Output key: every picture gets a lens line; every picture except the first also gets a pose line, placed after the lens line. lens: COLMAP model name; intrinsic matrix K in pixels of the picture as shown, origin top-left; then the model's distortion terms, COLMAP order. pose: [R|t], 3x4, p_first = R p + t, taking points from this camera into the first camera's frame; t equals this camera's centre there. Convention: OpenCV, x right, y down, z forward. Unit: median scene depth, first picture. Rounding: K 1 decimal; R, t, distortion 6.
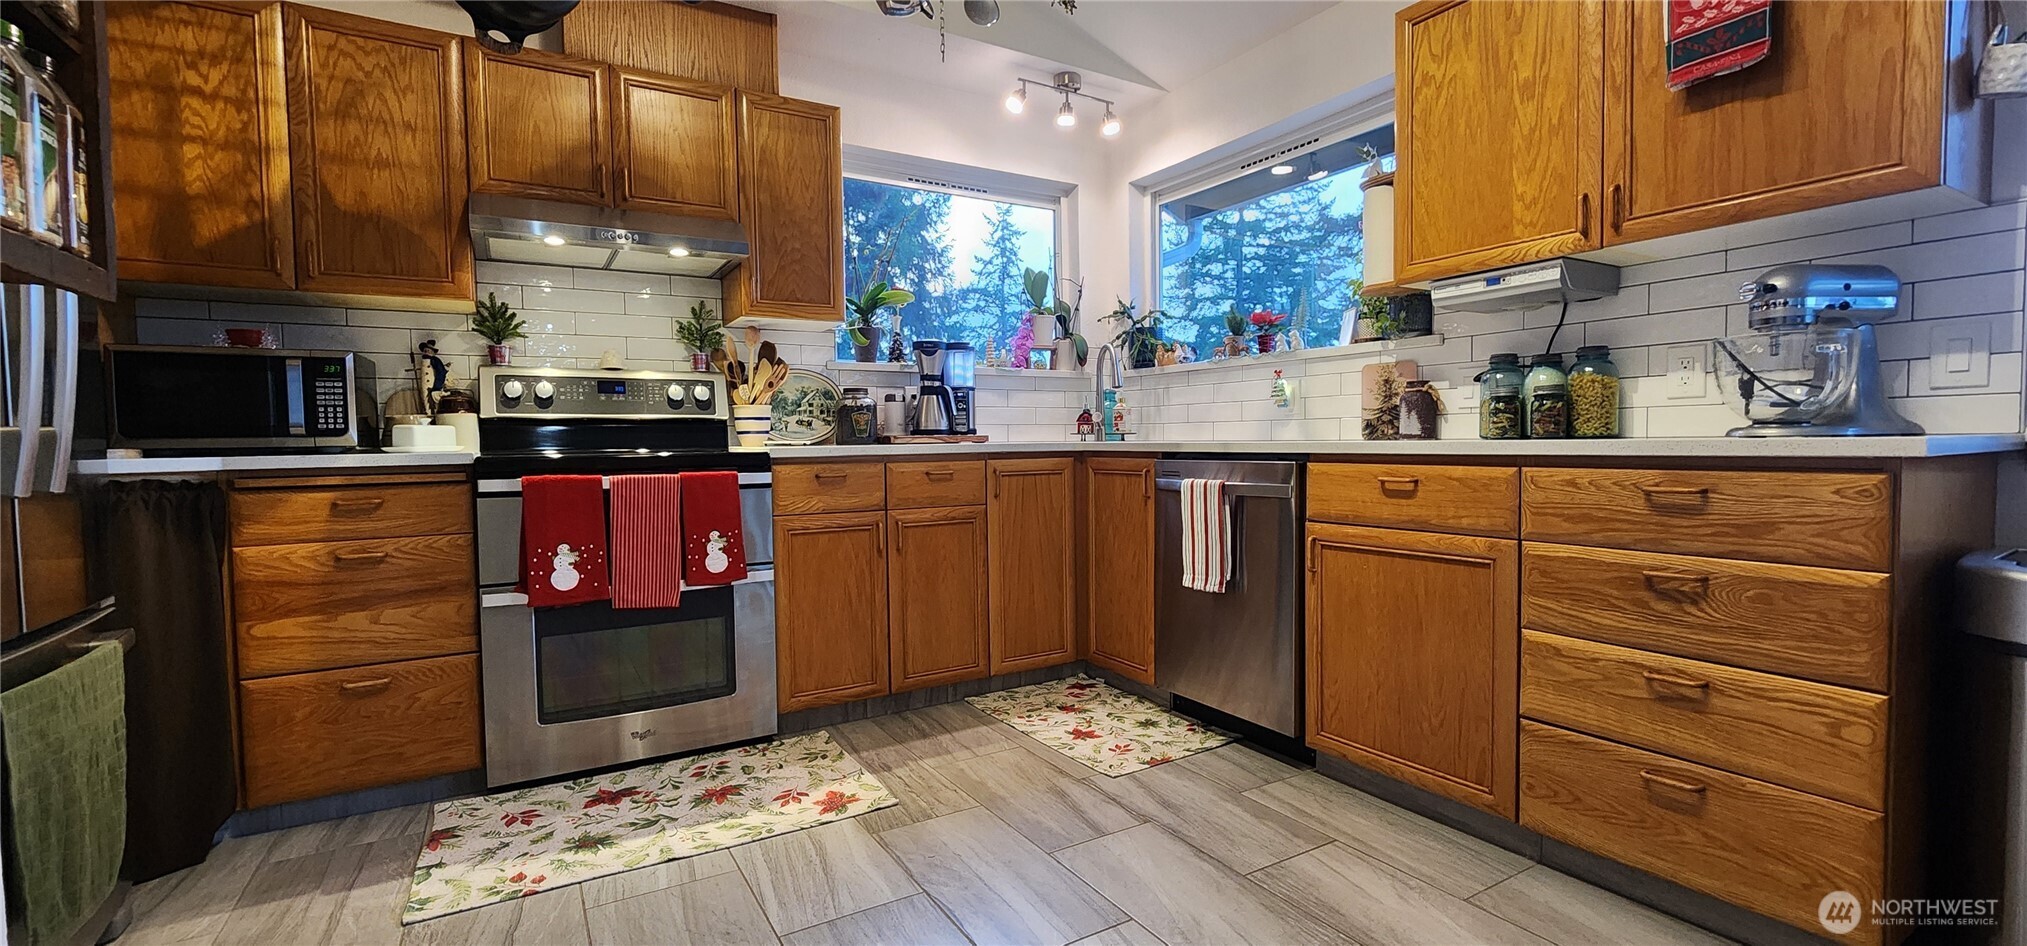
lens RADIAL K [[840.2, 0, 1013.5], [0, 840.2, 473.0], [0, 0, 1]] dist [-0.001301, -0.000168]
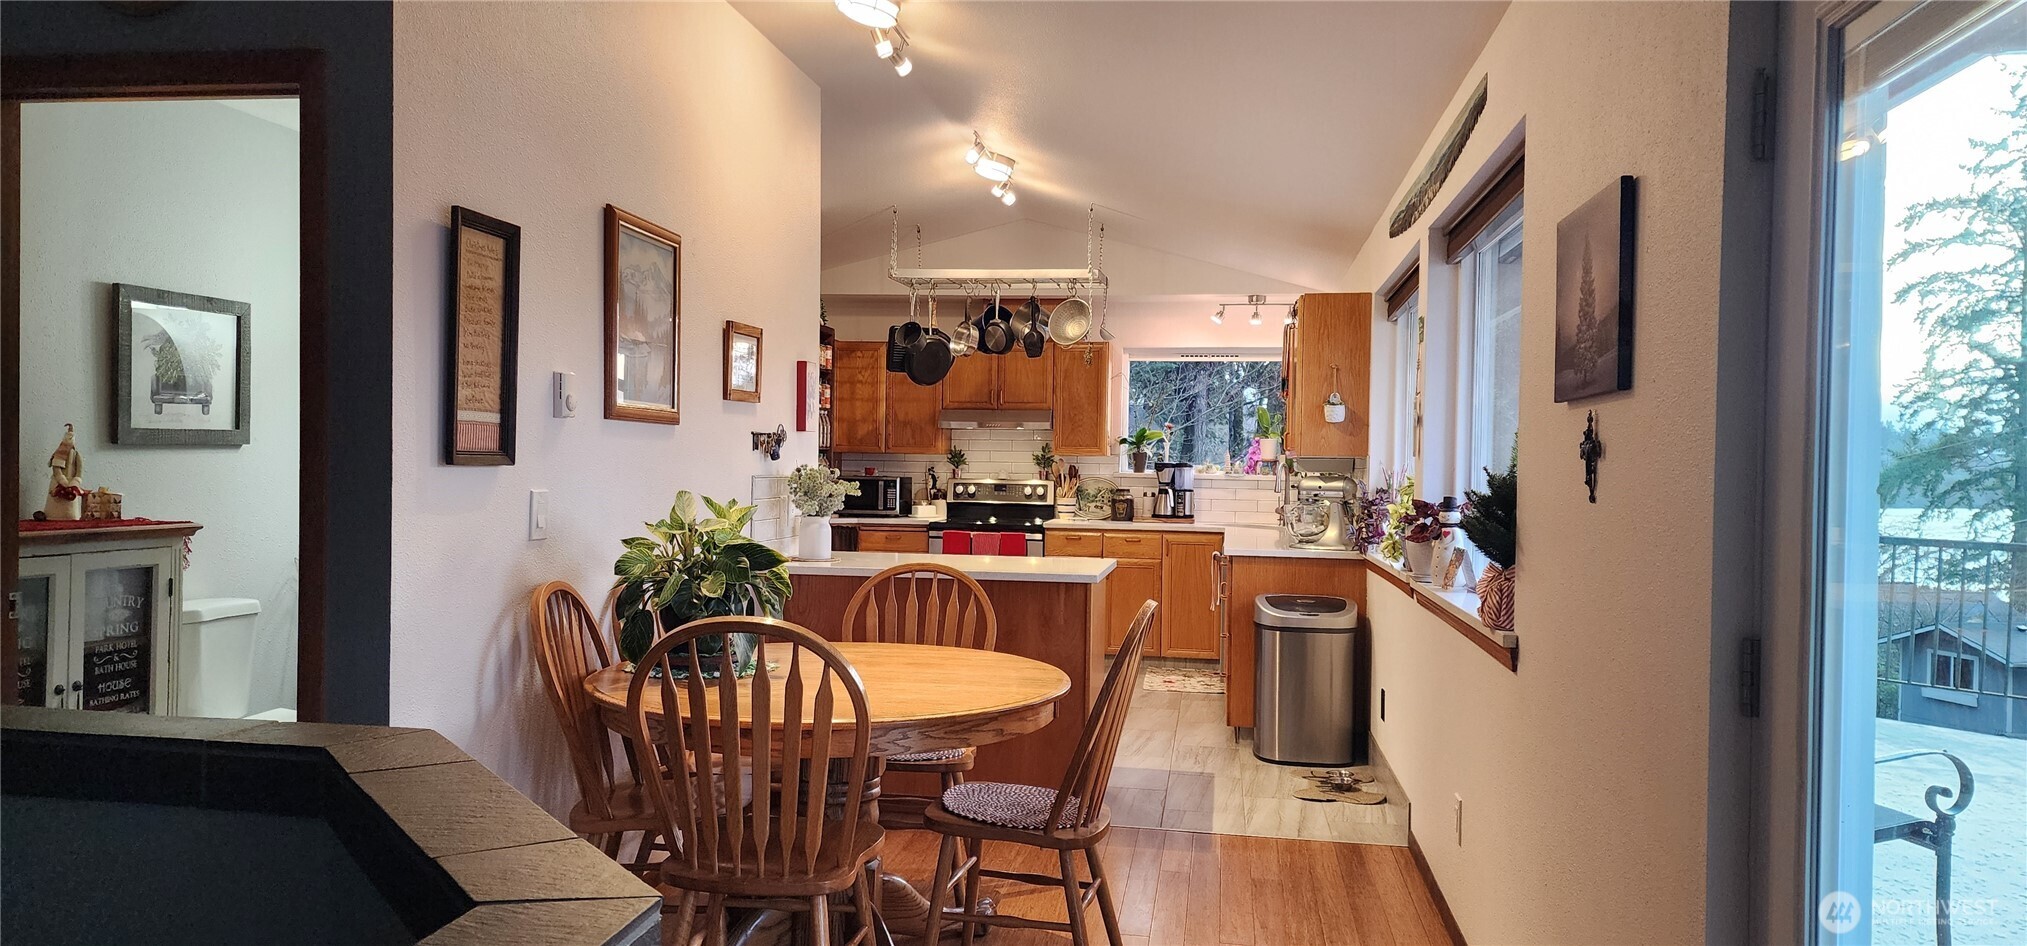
lens RADIAL K [[1365.8, 0, 1013.5], [0, 1365.8, 473.0], [0, 0, 1]] dist [0.001544, 0.000563]
pose [[0.767248, 0.031823, -0.640561, 1.654189], [-0.051585, 0.998594, -0.012177, -0.097853], [0.639273, 0.042386, 0.767811, -1.520587]]
